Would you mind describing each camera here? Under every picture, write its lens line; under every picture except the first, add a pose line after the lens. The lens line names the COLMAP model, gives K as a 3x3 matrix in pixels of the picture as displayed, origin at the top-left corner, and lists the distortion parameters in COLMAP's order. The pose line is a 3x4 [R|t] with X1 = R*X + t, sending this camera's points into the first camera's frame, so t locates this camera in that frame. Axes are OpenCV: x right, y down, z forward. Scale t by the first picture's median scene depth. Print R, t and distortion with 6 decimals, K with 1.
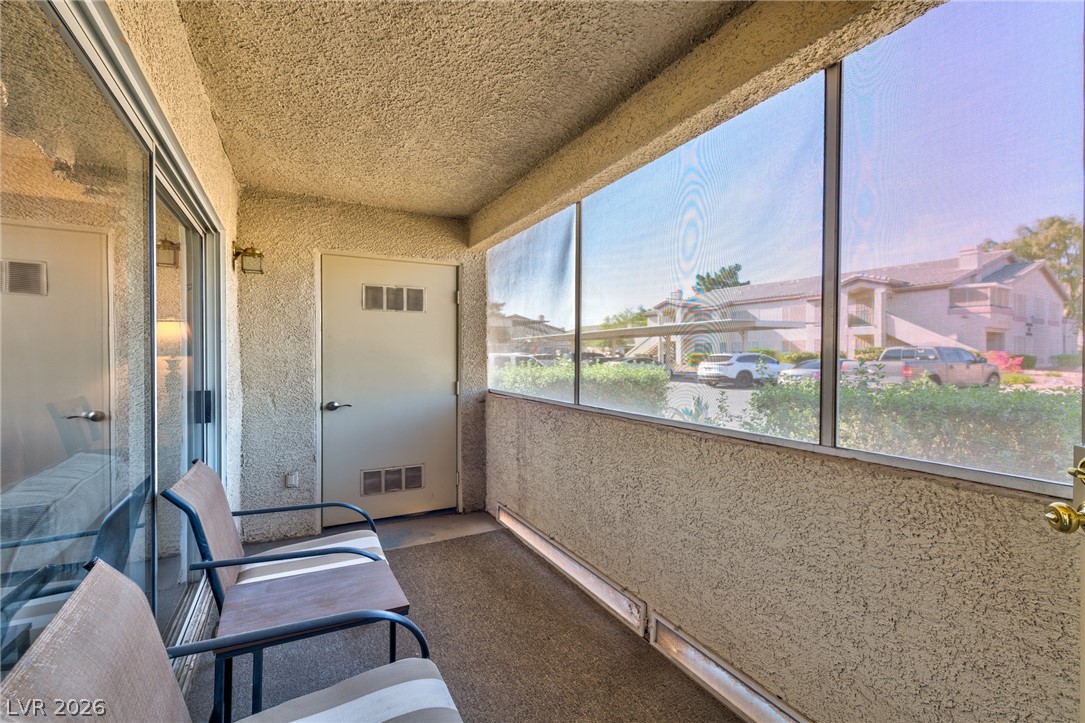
lens RADIAL K [[445.8, 0, 552.5], [0, 445.8, 362.6], [0, 0, 1]] dist [0.001541, 0.000021]
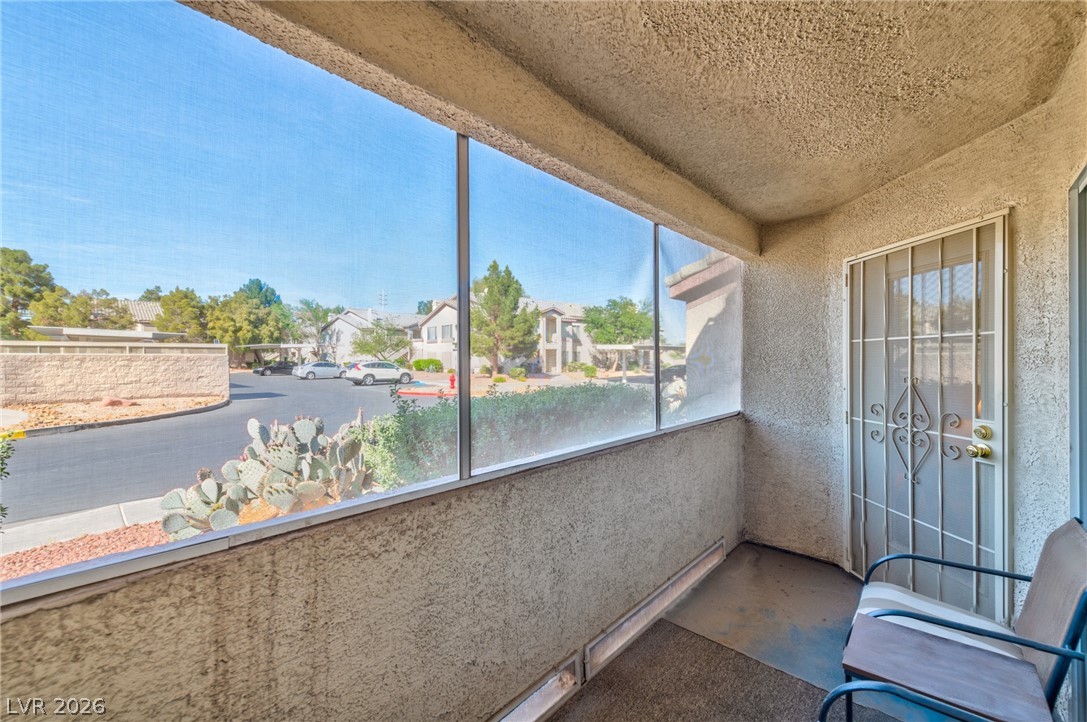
lens RADIAL K [[439.2, 0, 561.7], [0, 439.2, 360.1], [0, 0, 1]] dist [0.002853, 0.000074]
pose [[-0.307181, -0.001033, 0.951651, -0.567068], [0.014818, 0.999873, 0.005868, -0.068467], [-0.951536, 0.015904, -0.307127, 1.108661]]
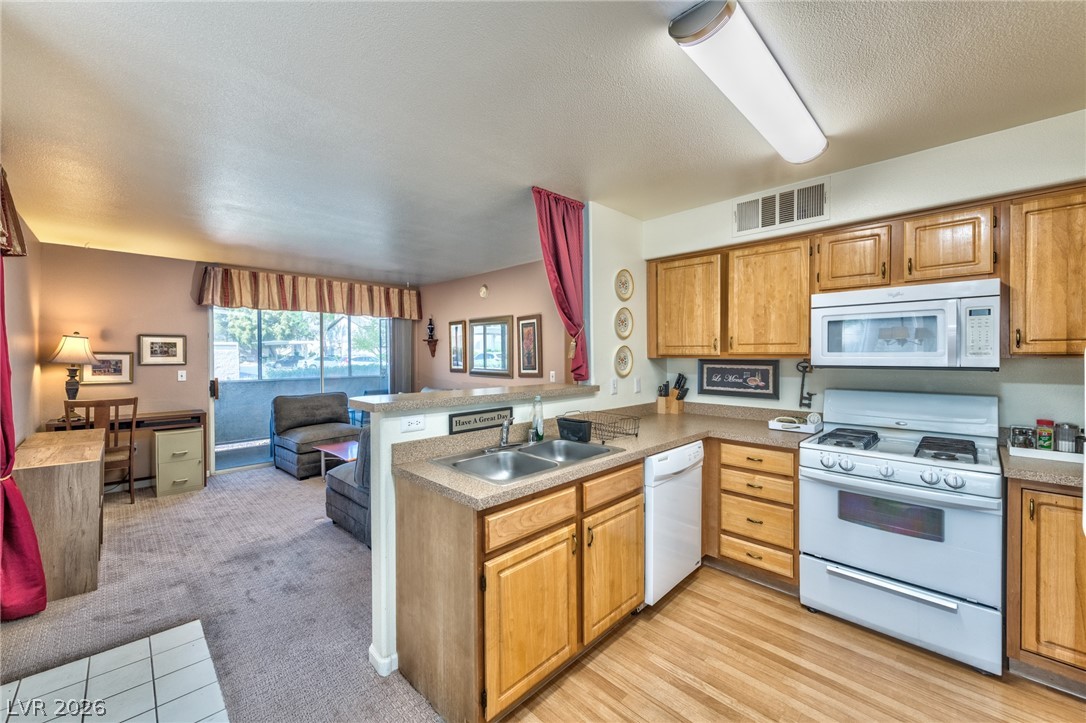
lens RADIAL K [[421.7, 0, 541.2], [0, 421.7, 357.2], [0, 0, 1]] dist [0.006445, -0.001714]
pose [[-0.265323, -0.006186, 0.964140, -2.778511], [0.015319, 0.999826, 0.010631, -0.042460], [-0.964038, 0.017590, -0.265182, 0.130469]]
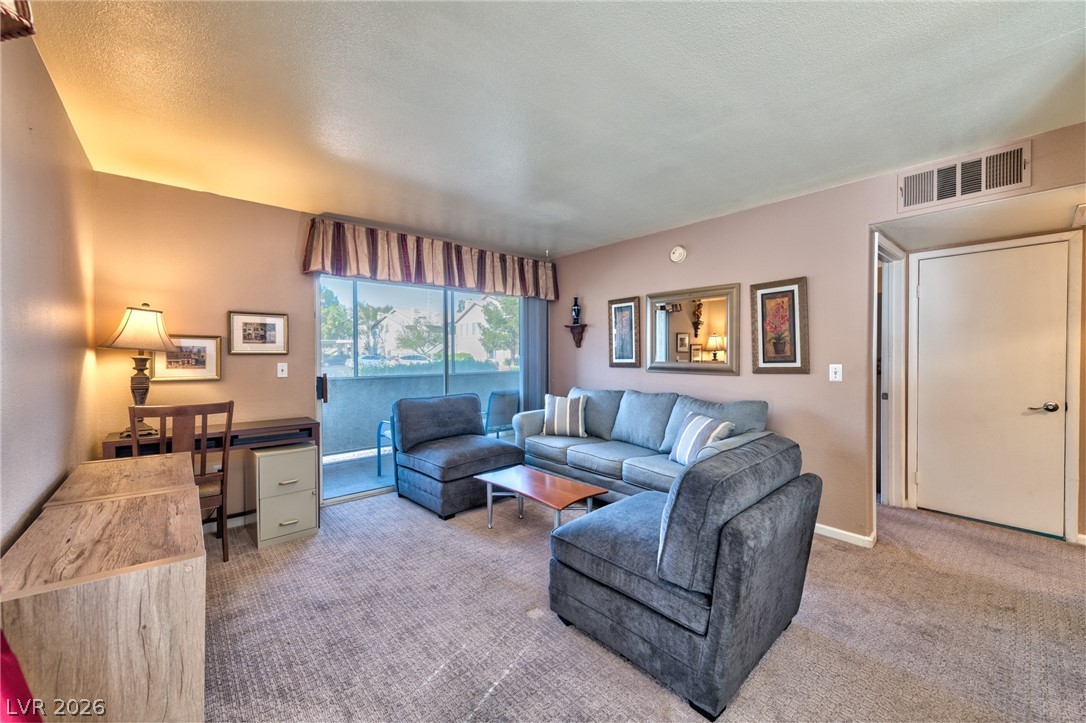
lens RADIAL K [[421.7, 0, 550.1], [0, 421.7, 357.9], [0, 0, 1]] dist [0.006445, -0.001714]
pose [[-0.205648, -0.009314, 0.978582, -2.087685], [0.015726, 0.999794, 0.012821, -0.009422], [-0.978500, 0.018025, -0.205459, 0.580209]]
